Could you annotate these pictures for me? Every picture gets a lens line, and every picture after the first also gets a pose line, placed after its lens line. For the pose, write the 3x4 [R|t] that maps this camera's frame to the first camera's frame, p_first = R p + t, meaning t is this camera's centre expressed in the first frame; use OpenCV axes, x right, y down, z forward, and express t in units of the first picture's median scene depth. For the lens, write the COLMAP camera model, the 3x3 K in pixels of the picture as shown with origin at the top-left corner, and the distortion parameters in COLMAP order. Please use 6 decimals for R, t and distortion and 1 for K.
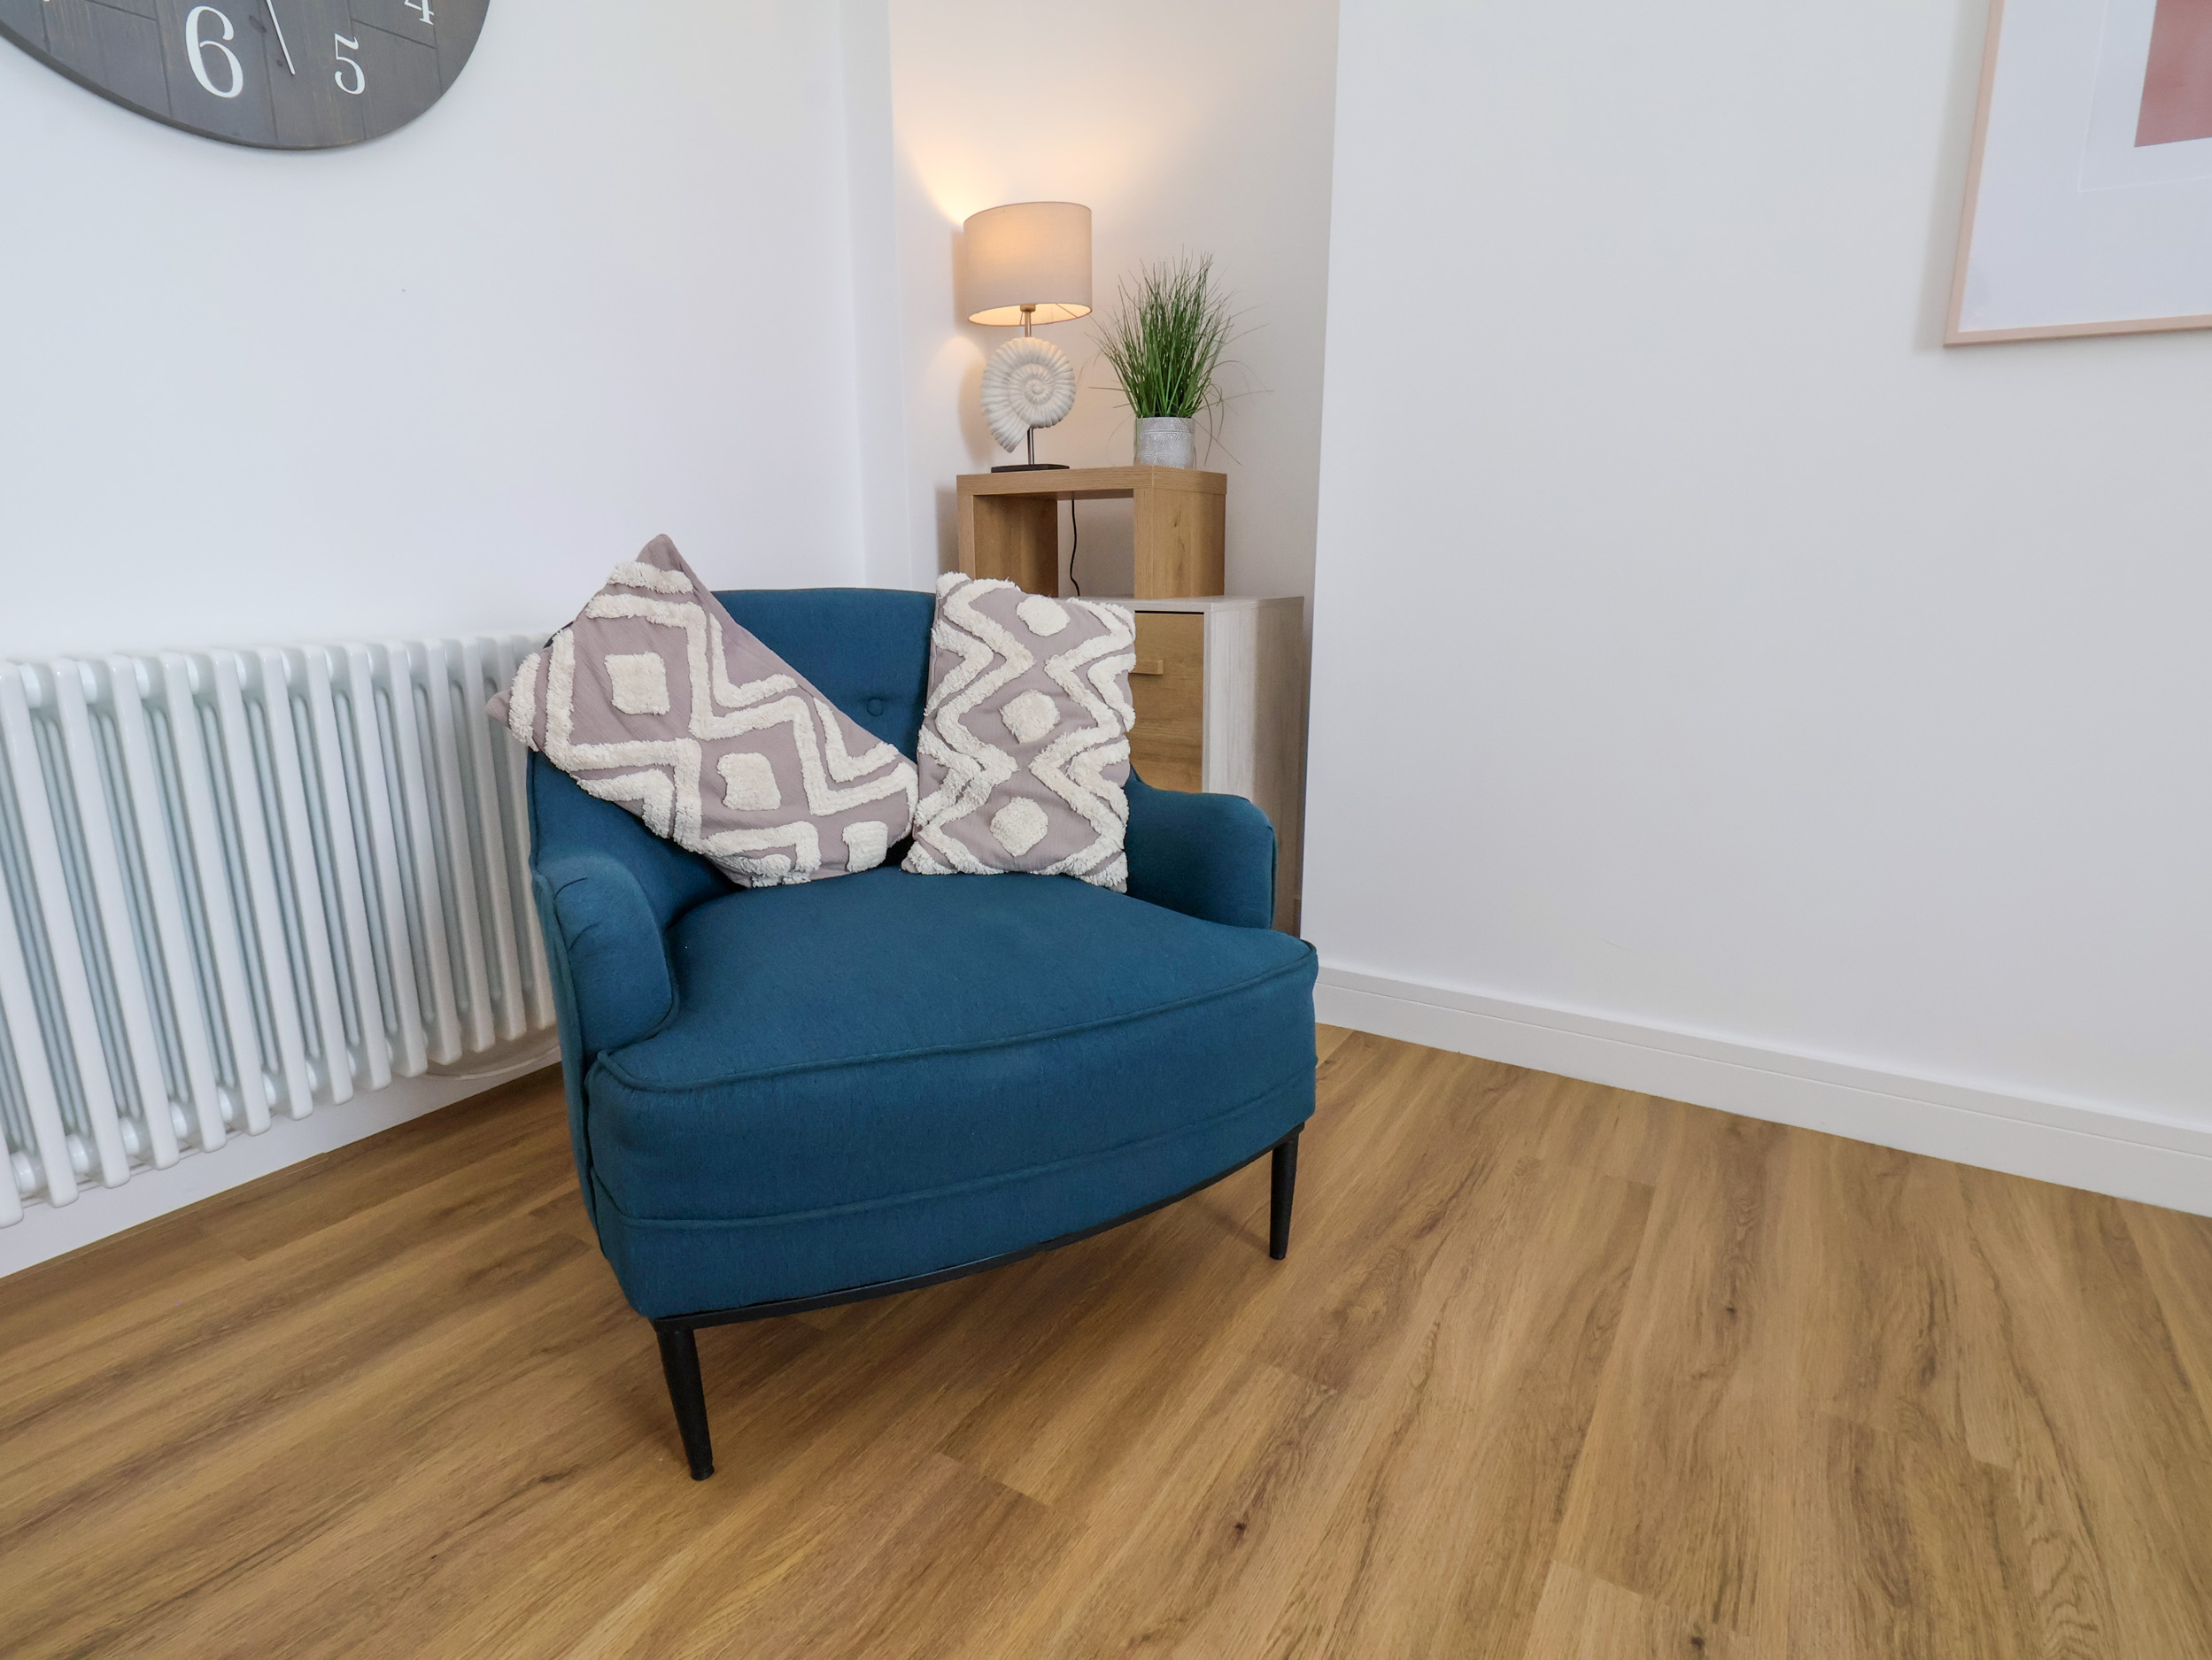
lens RADIAL K [[1149.9, 0, 1107.1], [0, 1149.9, 831.0], [0, 0, 1]] dist [-0.001542, -0.011920]
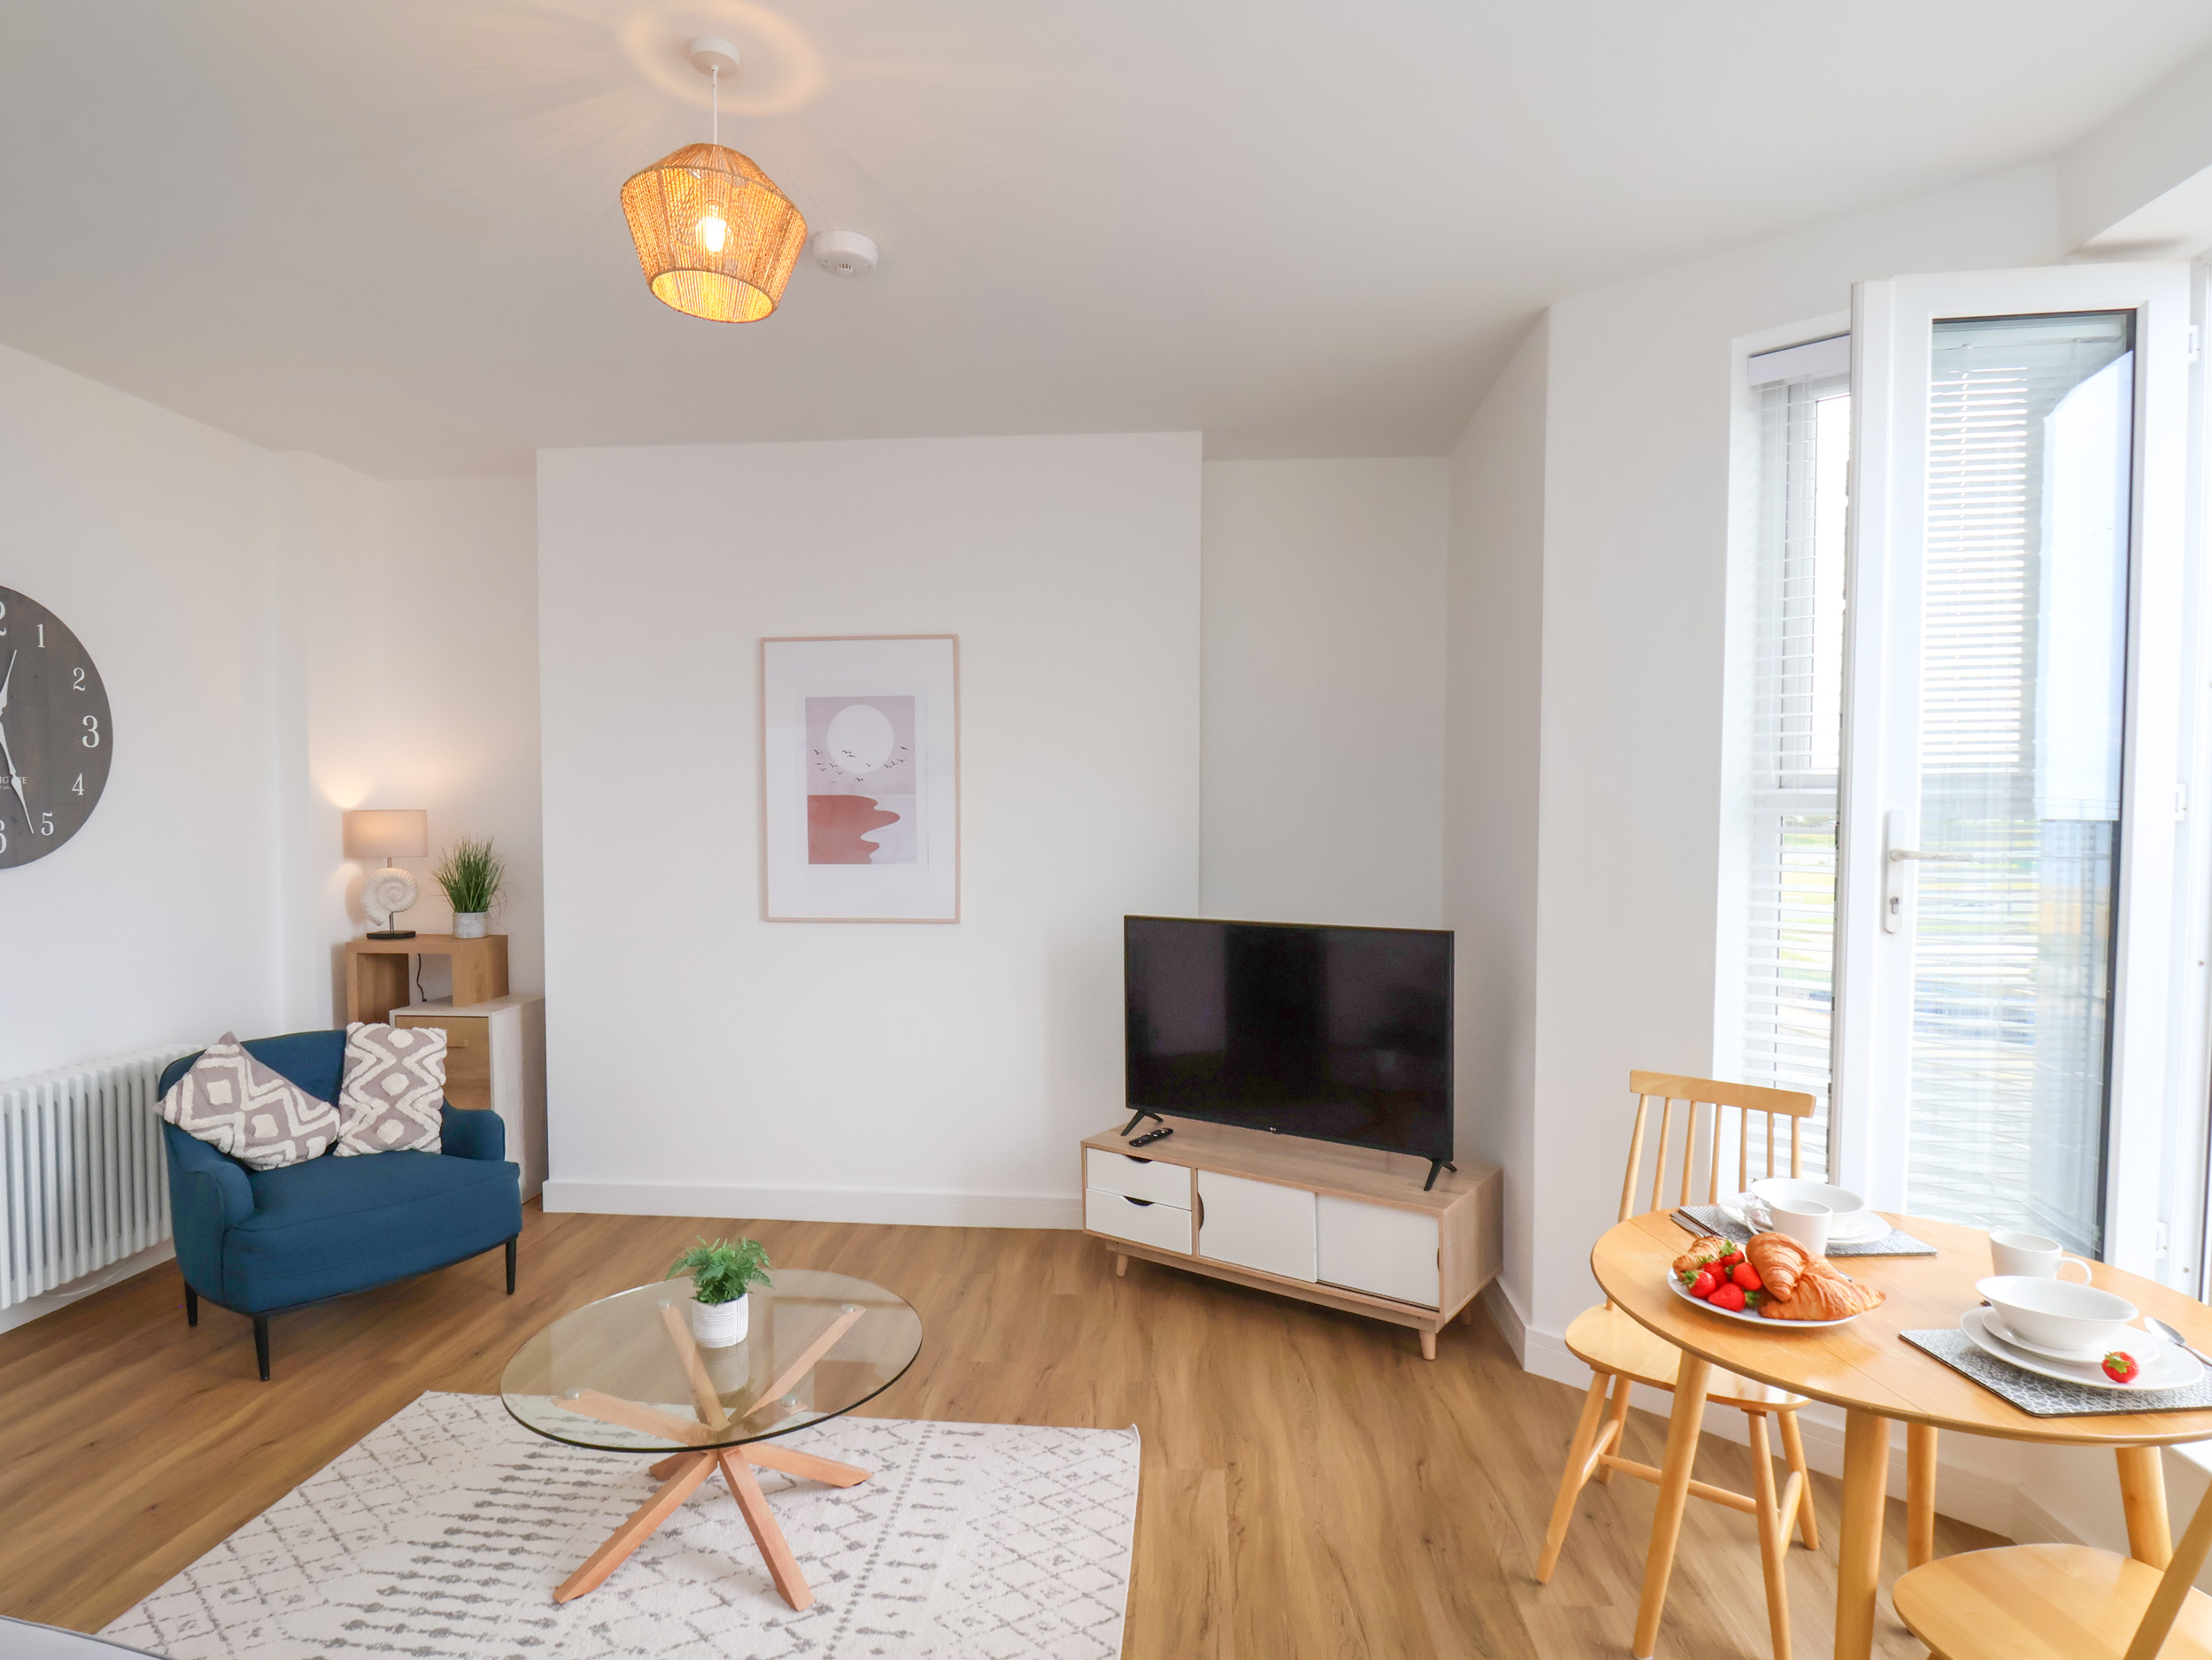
lens RADIAL K [[1149.9, 0, 1078.4], [0, 1149.9, 872.9], [0, 0, 1]] dist [-0.001542, -0.011920]
pose [[0.886535, -0.016135, 0.462381, 0.098475], [0.099647, 0.982595, -0.156769, -0.016365], [-0.451804, 0.185057, 0.872713, -1.827166]]
